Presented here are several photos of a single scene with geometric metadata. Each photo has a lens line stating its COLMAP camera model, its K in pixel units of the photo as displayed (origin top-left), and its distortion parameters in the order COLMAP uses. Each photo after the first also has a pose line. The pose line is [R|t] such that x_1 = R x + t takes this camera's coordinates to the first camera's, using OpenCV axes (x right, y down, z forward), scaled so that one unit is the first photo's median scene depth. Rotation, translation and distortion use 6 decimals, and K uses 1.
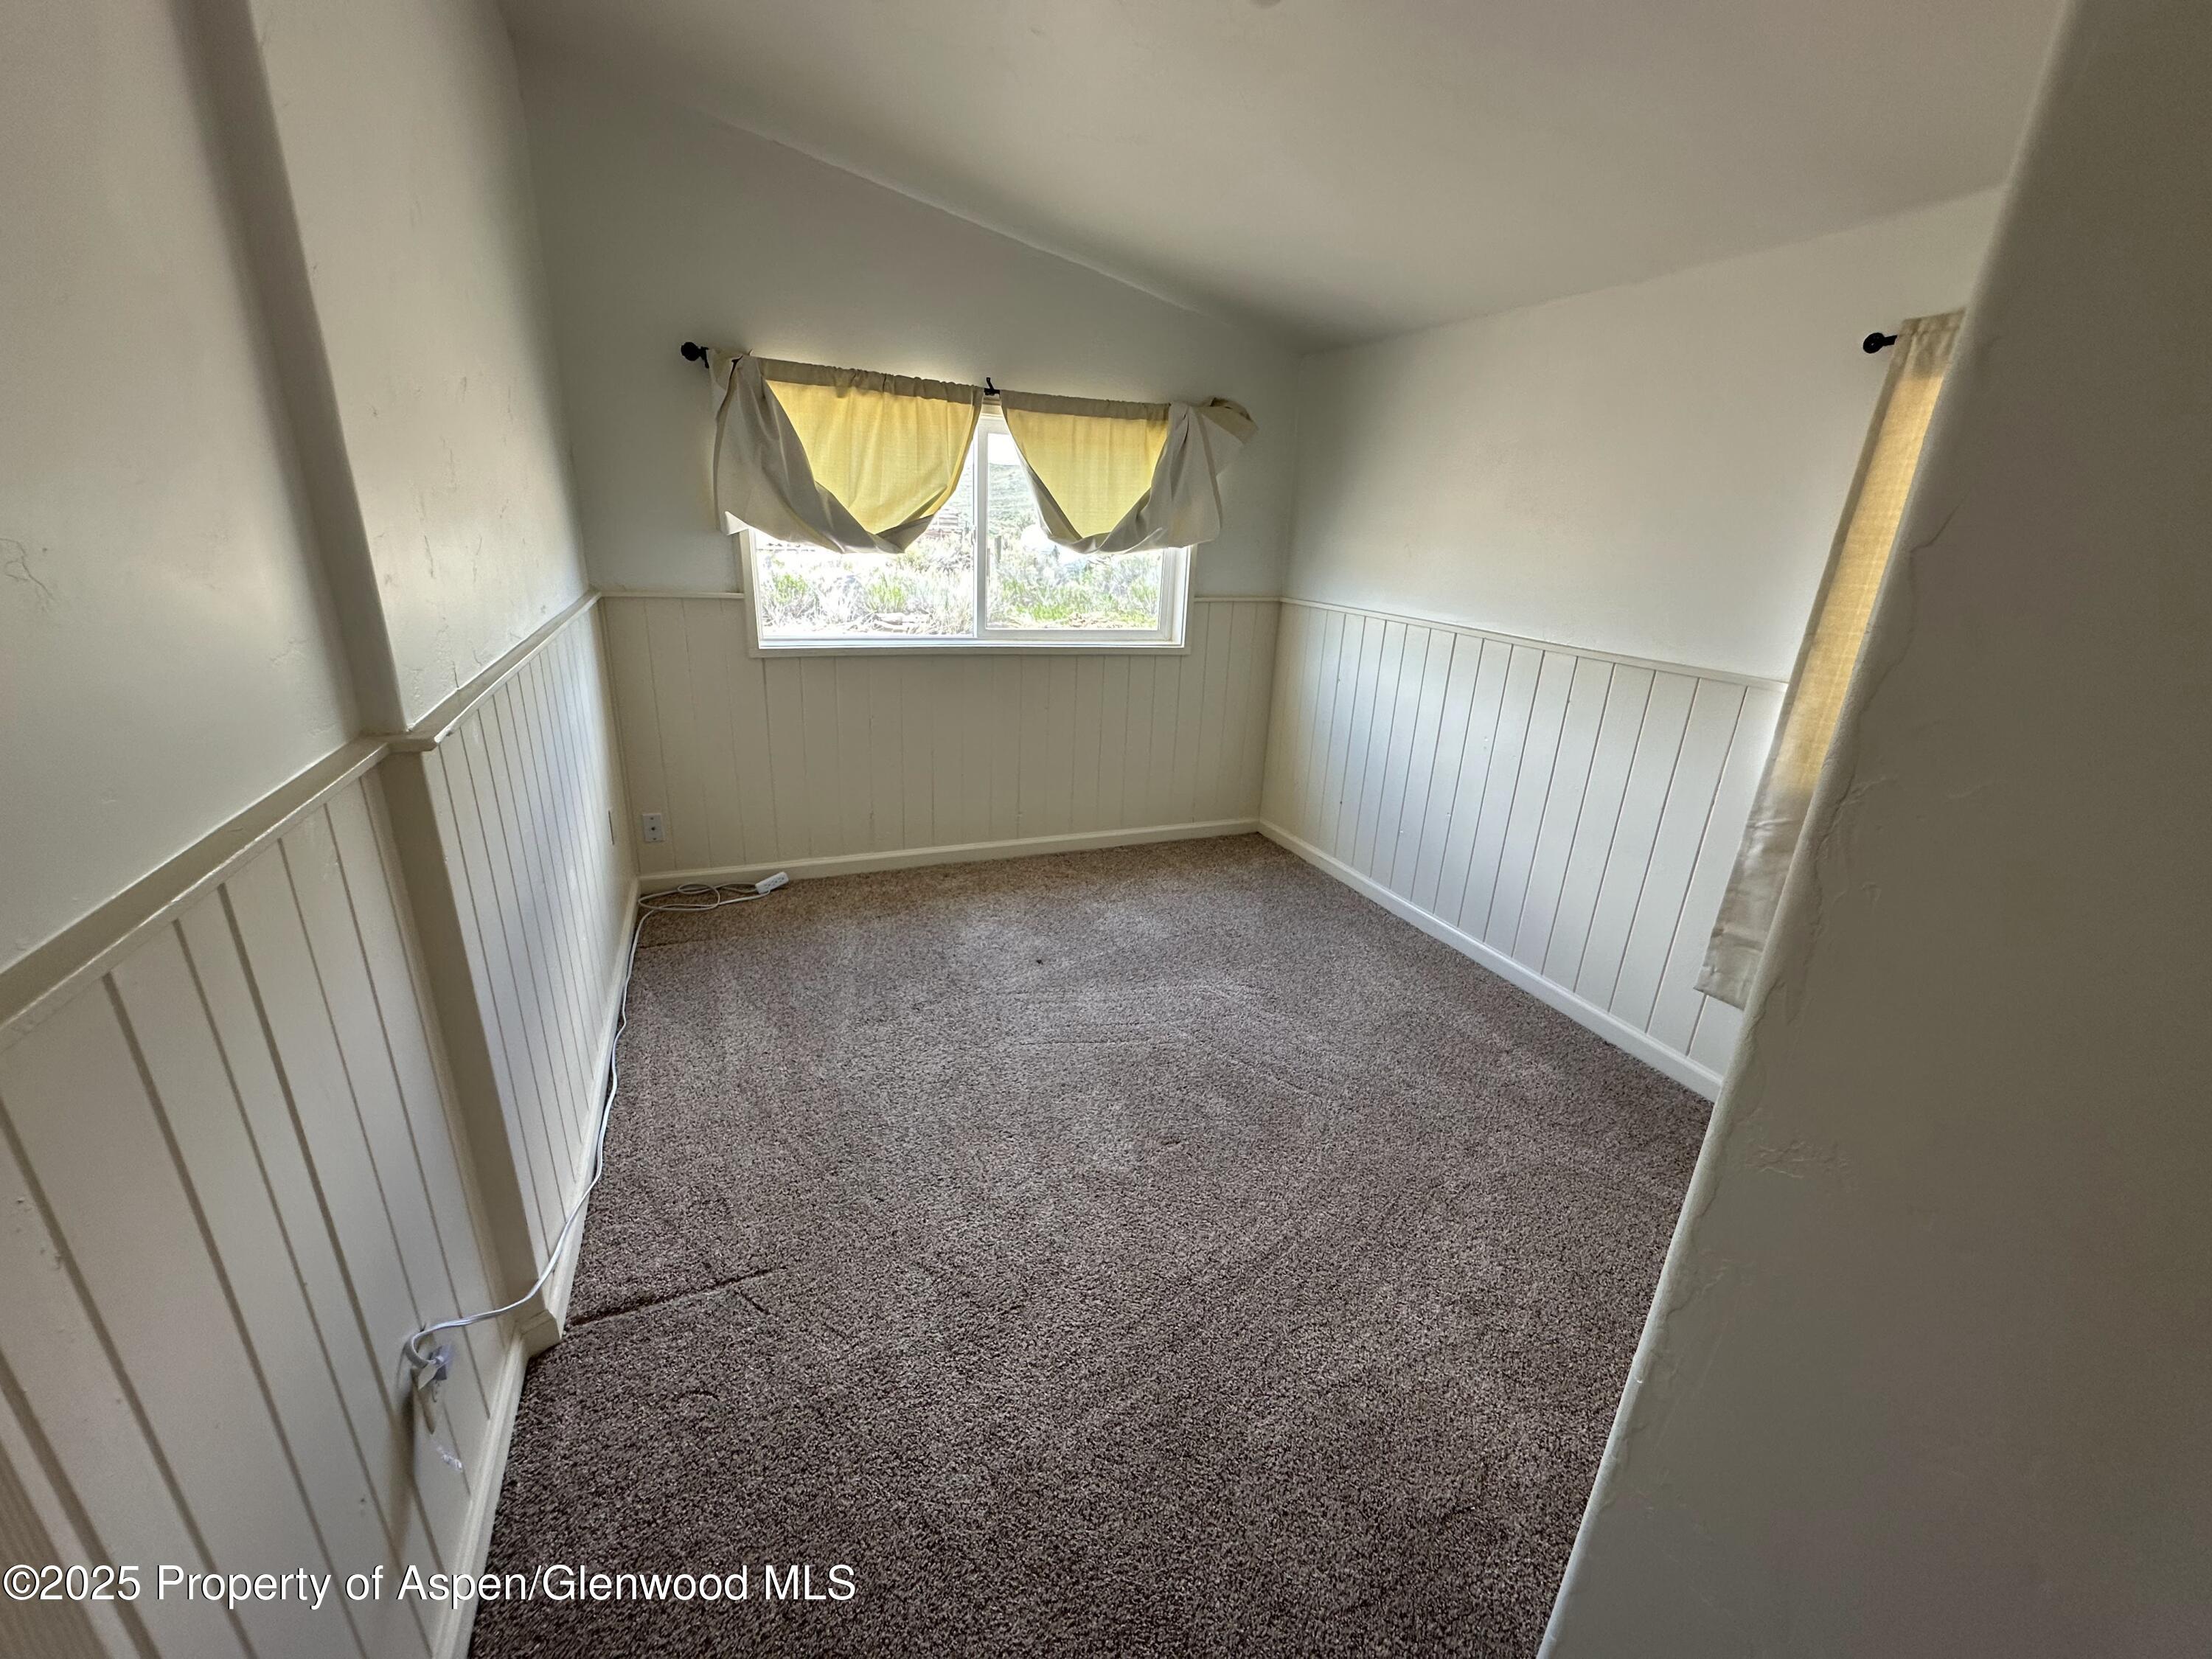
lens RADIAL K [[879.9, 0, 1102.2], [0, 879.9, 827.2], [0, 0, 1]] dist [-0.001969, 0.000024]
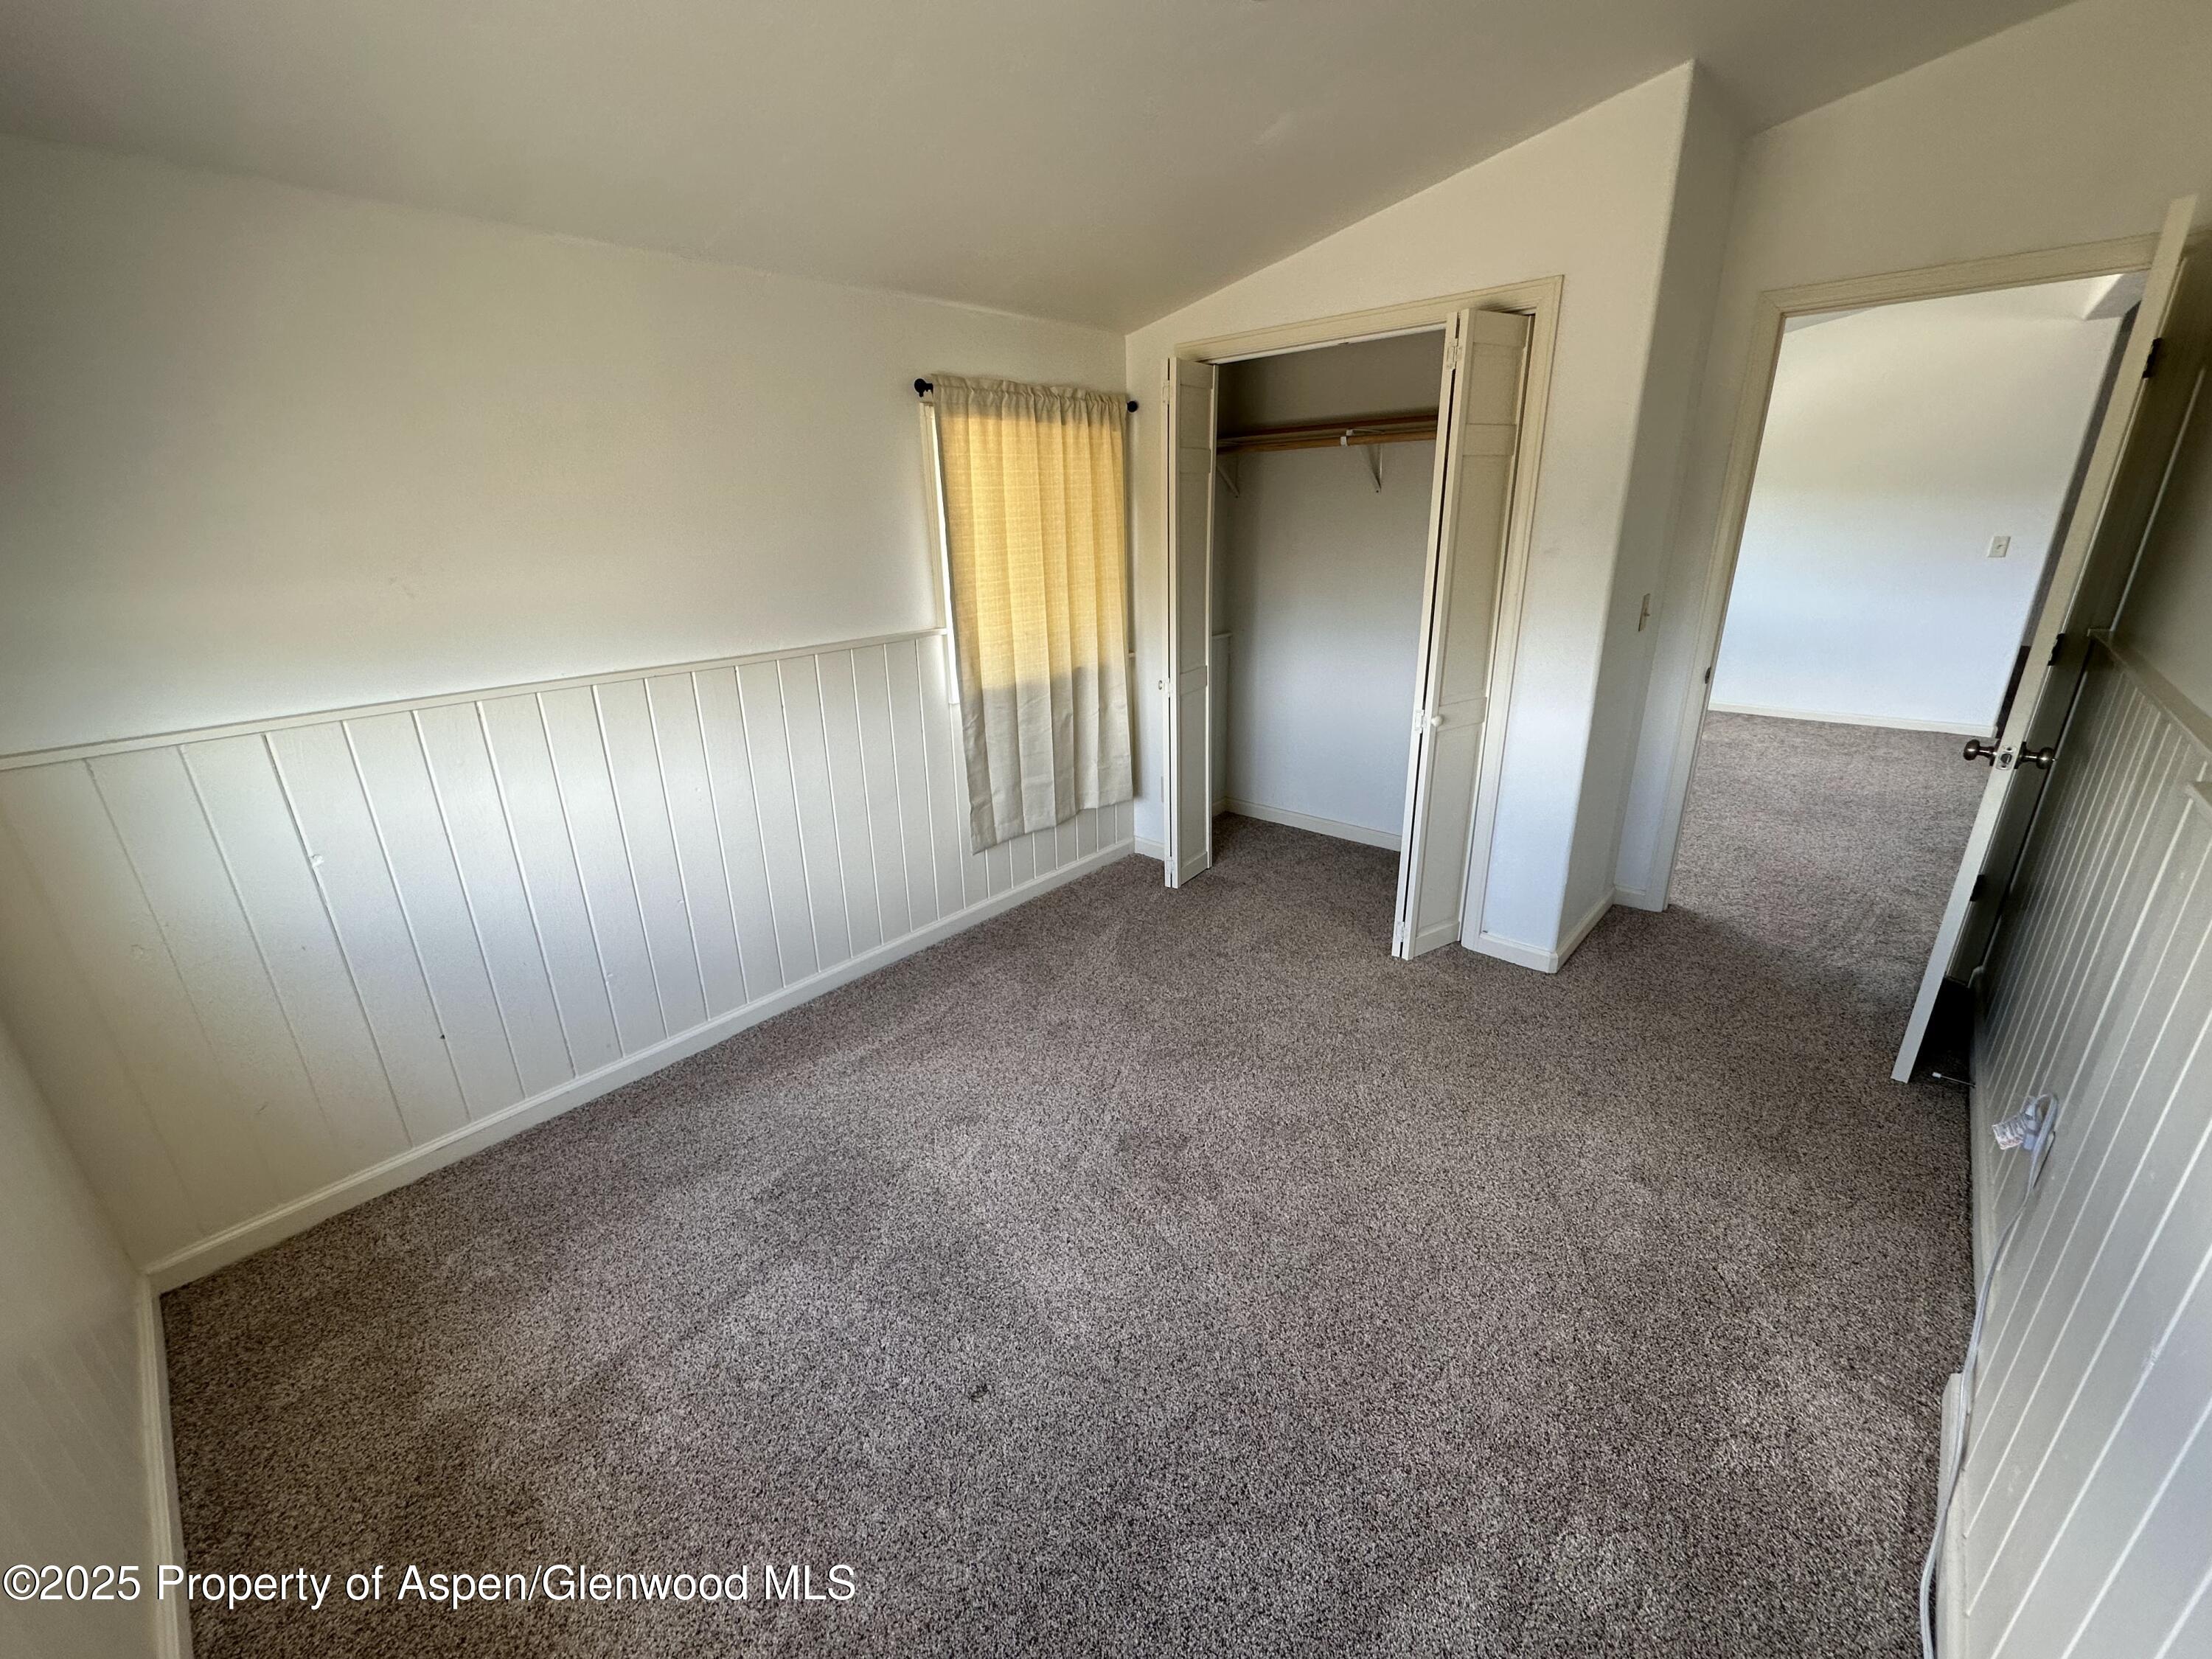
lens RADIAL K [[879.9, 0, 1102.2], [0, 879.9, 827.2], [0, 0, 1]] dist [-0.001969, 0.000024]
pose [[-0.424647, -0.334299, 0.841379, -0.498091], [0.311148, 0.818838, 0.482381, -0.408849], [-0.850213, 0.466636, -0.243701, 1.043356]]
